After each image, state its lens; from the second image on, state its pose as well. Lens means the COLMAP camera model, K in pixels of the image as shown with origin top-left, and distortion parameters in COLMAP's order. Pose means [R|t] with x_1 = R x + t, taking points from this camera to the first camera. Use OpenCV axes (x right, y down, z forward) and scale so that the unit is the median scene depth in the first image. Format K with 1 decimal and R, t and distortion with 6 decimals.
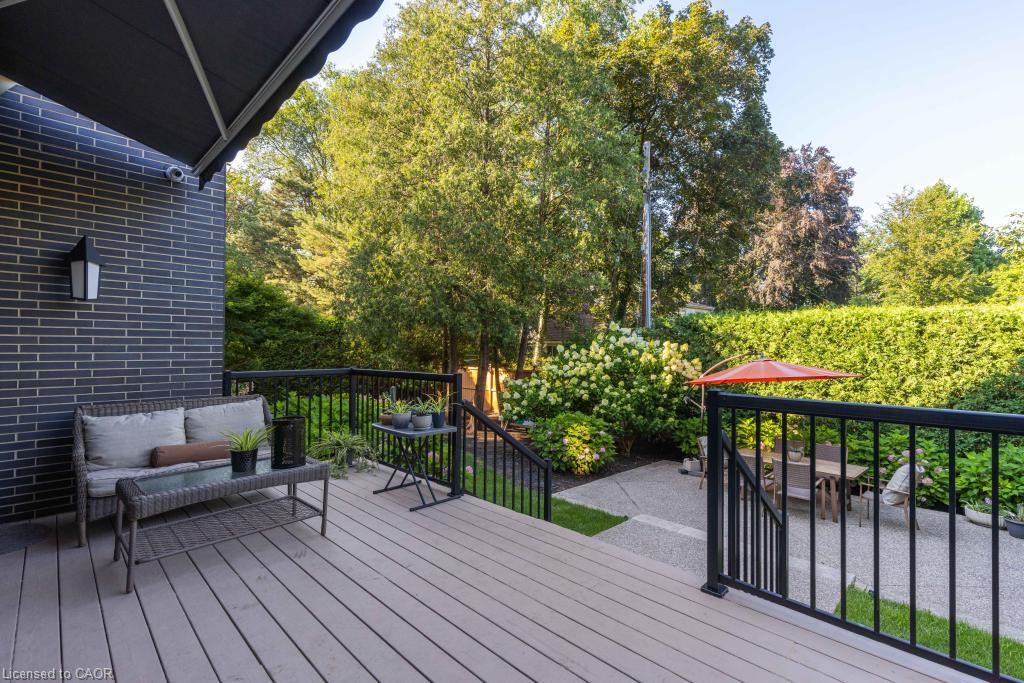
lens RADIAL K [[459.5, 0, 512.6], [0, 459.5, 341.4], [0, 0, 1]] dist [0.009484, 0.000319]
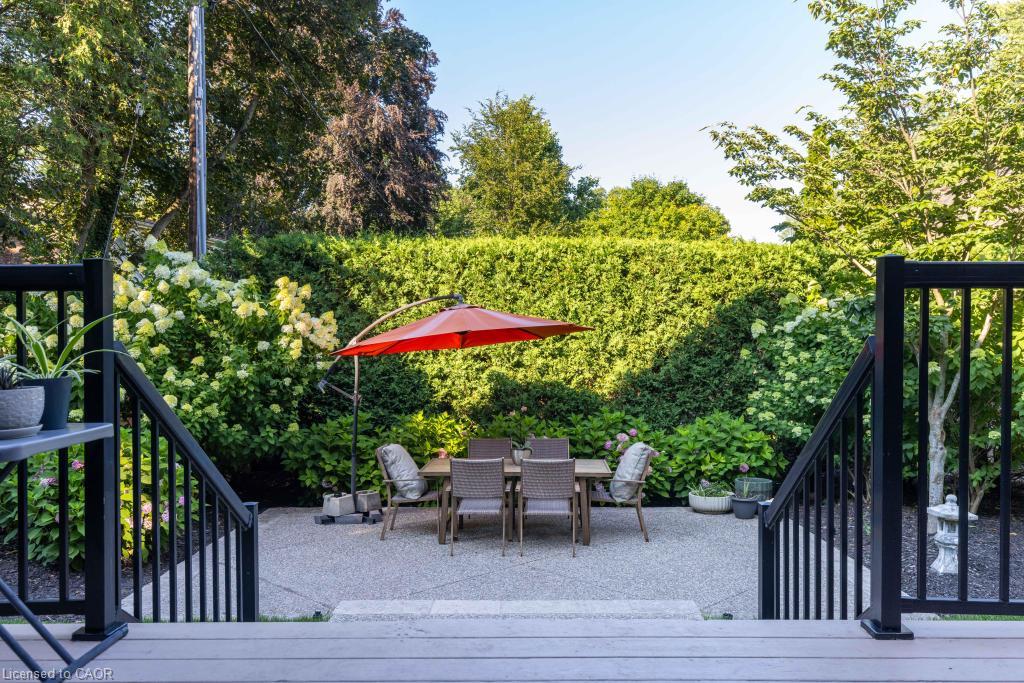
lens RADIAL K [[829.1, 0, 512.7], [0, 829.1, 344.2], [0, 0, 1]] dist [-0.002336, 0.007123]
pose [[0.710128, -0.016532, 0.703879, -0.139367], [-0.006520, 0.999527, 0.030053, 0.046663], [-0.704043, -0.025931, 0.709684, 0.162118]]
